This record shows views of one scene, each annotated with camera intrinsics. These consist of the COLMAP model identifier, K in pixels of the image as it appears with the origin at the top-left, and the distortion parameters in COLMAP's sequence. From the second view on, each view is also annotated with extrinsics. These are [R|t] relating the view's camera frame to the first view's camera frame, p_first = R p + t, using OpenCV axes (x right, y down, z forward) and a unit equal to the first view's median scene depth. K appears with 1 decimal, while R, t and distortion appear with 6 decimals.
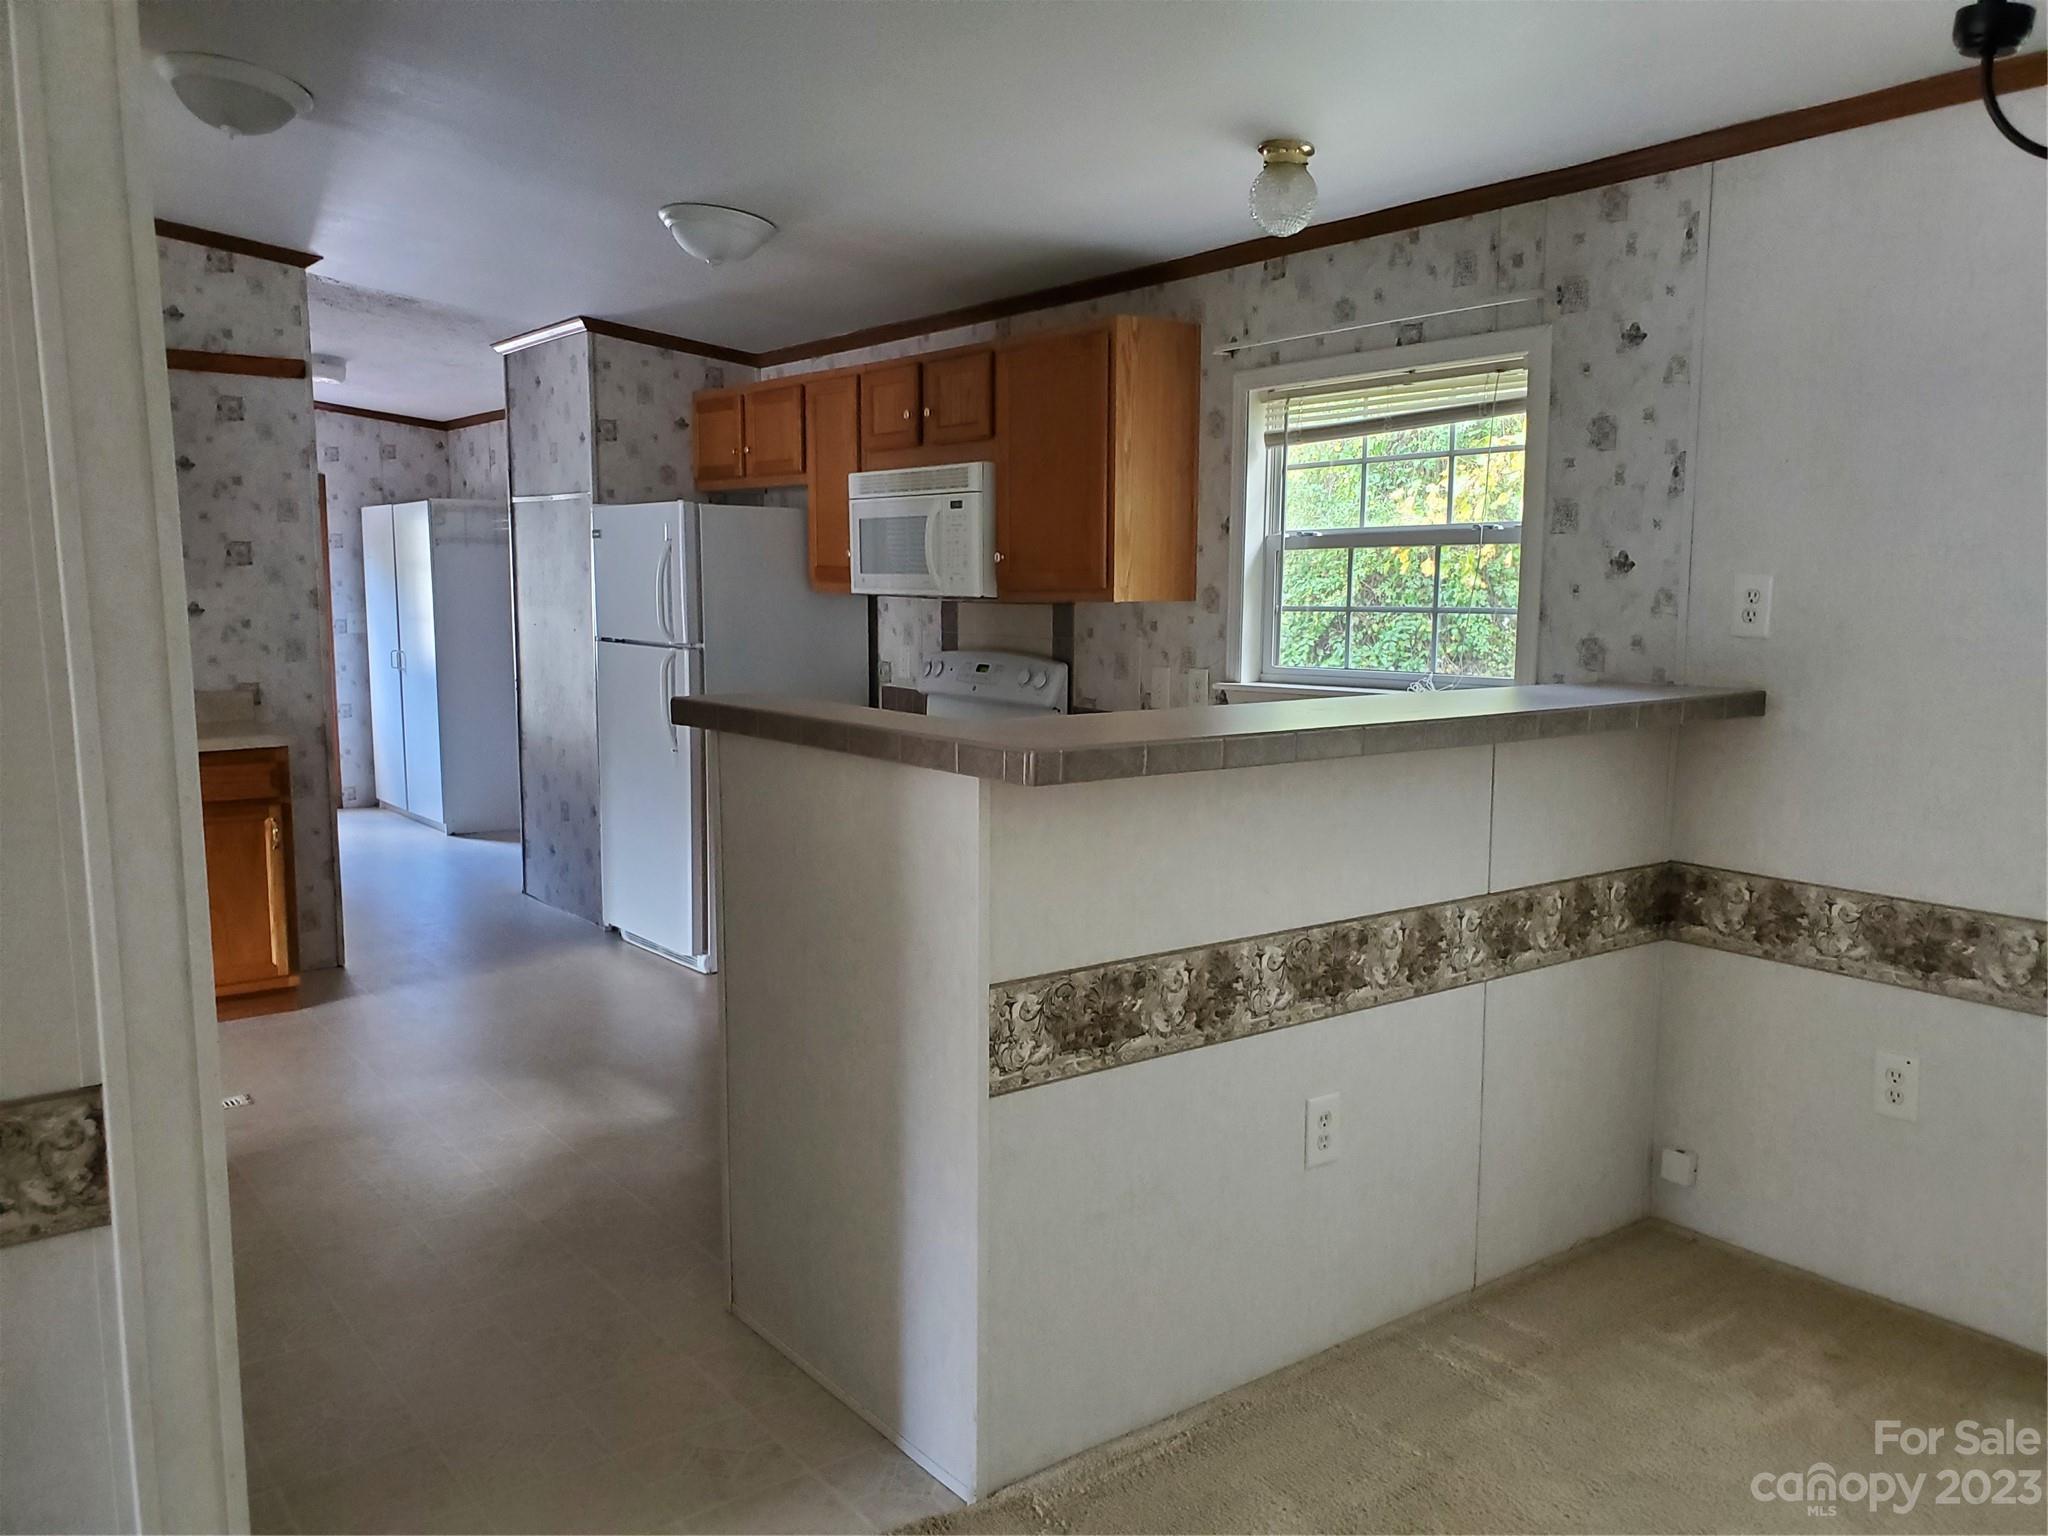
lens RADIAL K [[1595.3, 0, 1021.8], [0, 1595.3, 771.6], [0, 0, 1]] dist [0.009432, -0.006178]
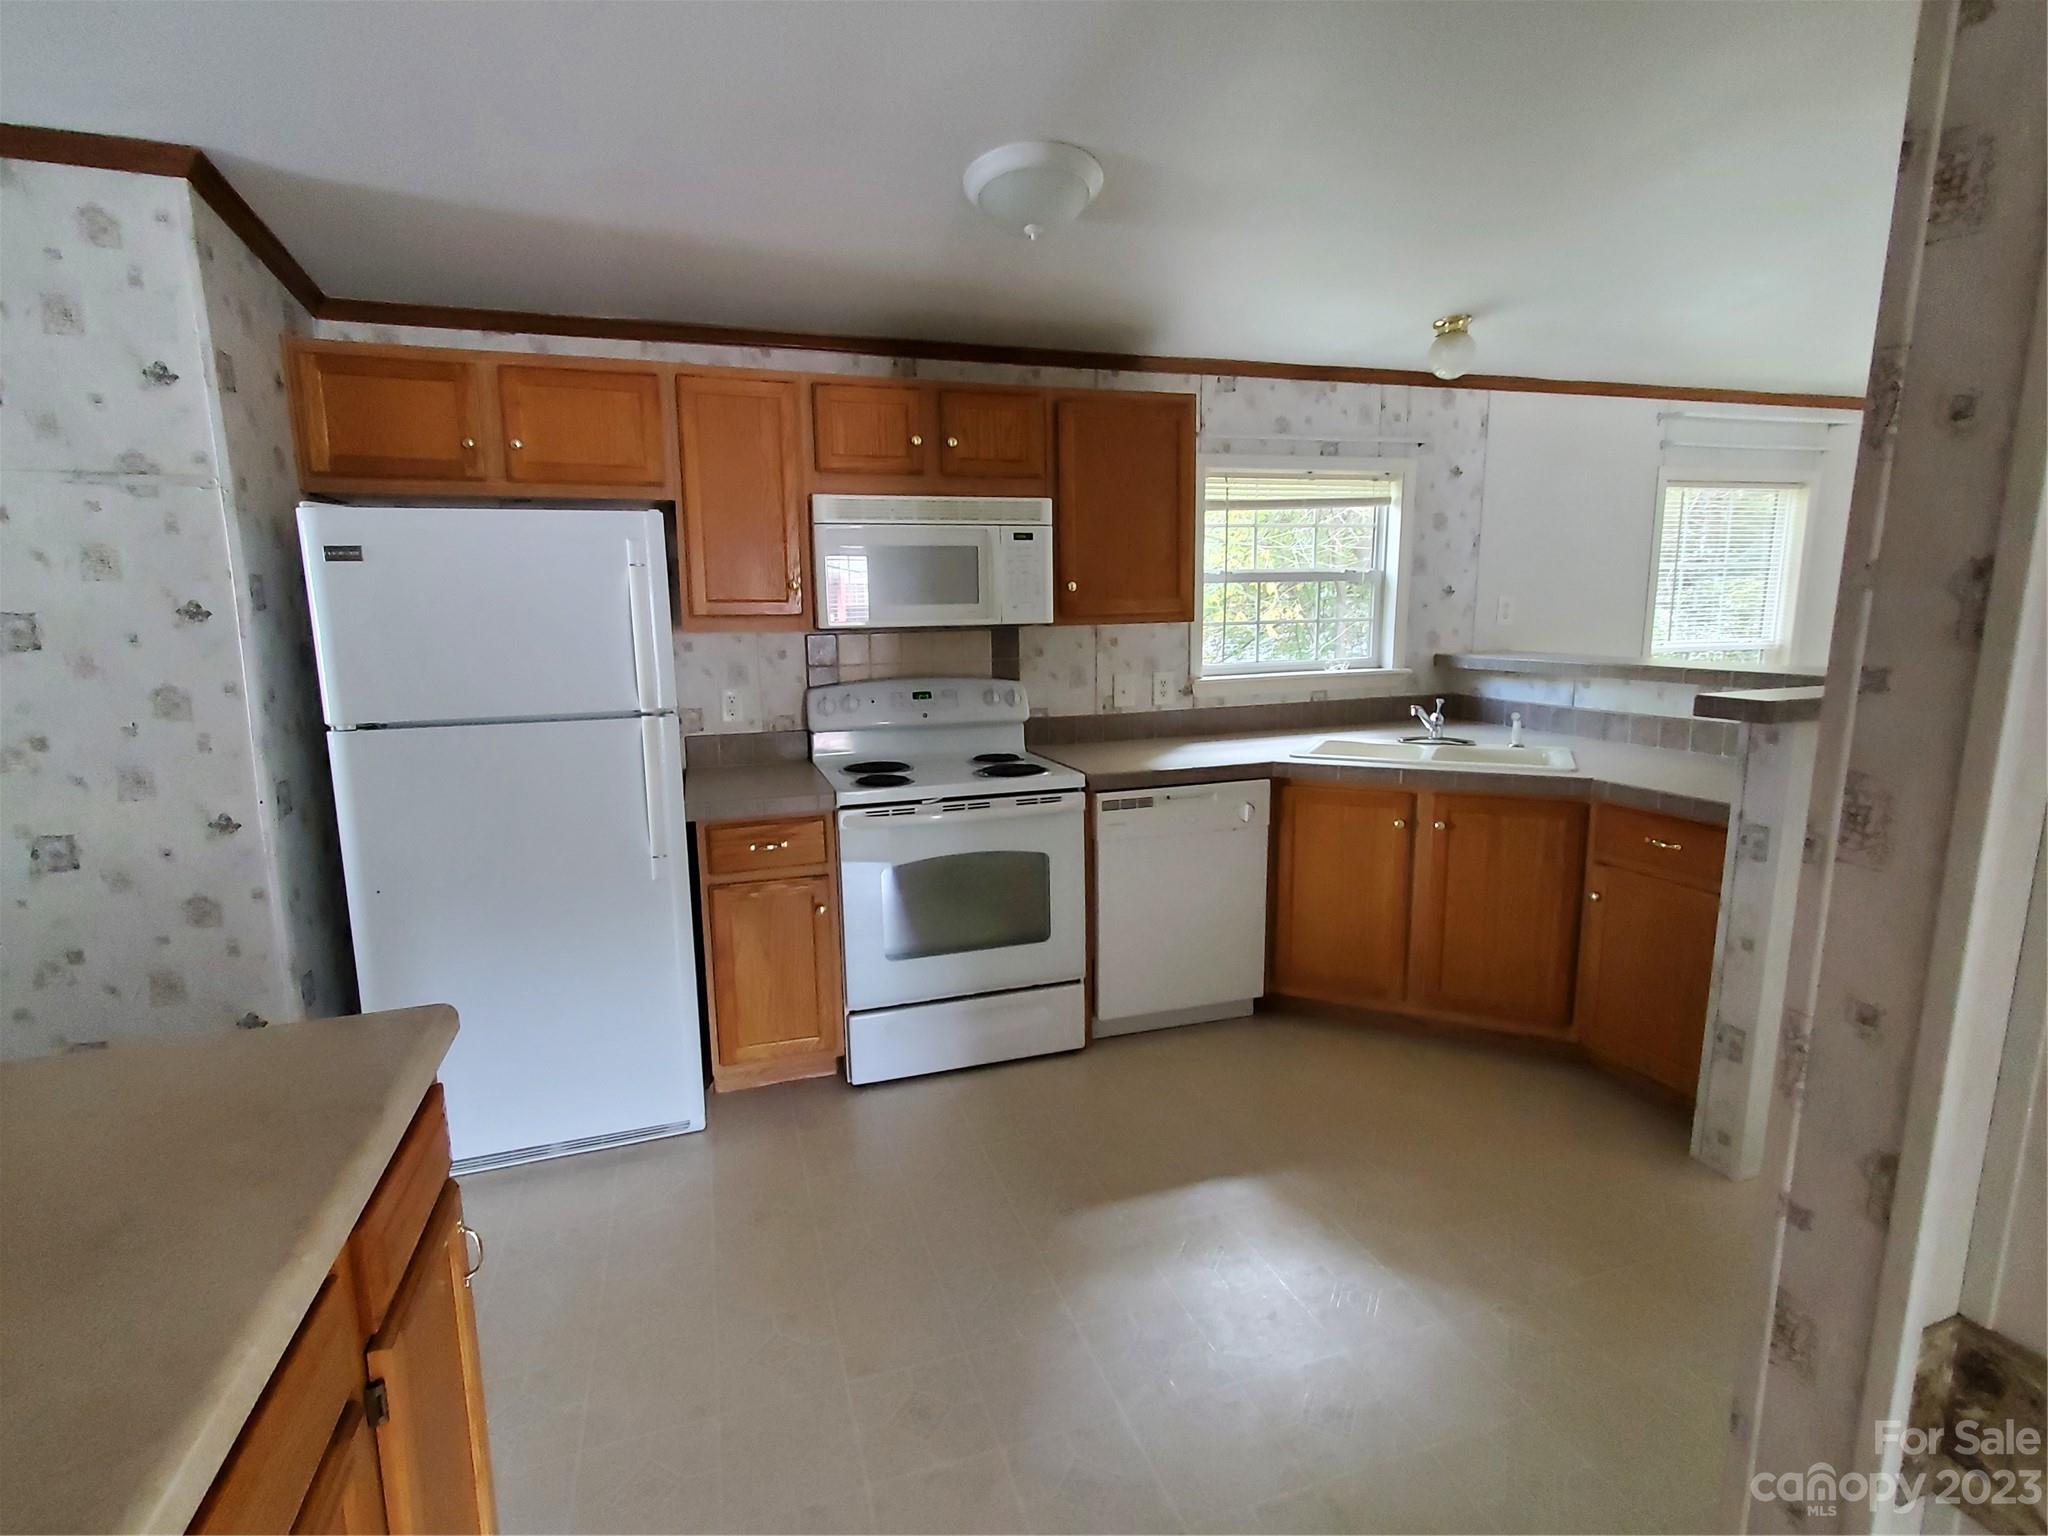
lens RADIAL K [[958.7, 0, 1015.5], [0, 958.7, 758.2], [0, 0, 1]] dist [0.020891, 0.001363]
pose [[0.354890, -0.146998, 0.923279, -0.750047], [0.129803, 0.985744, 0.107050, -0.102709], [-0.925853, 0.081853, 0.368912, 0.886070]]
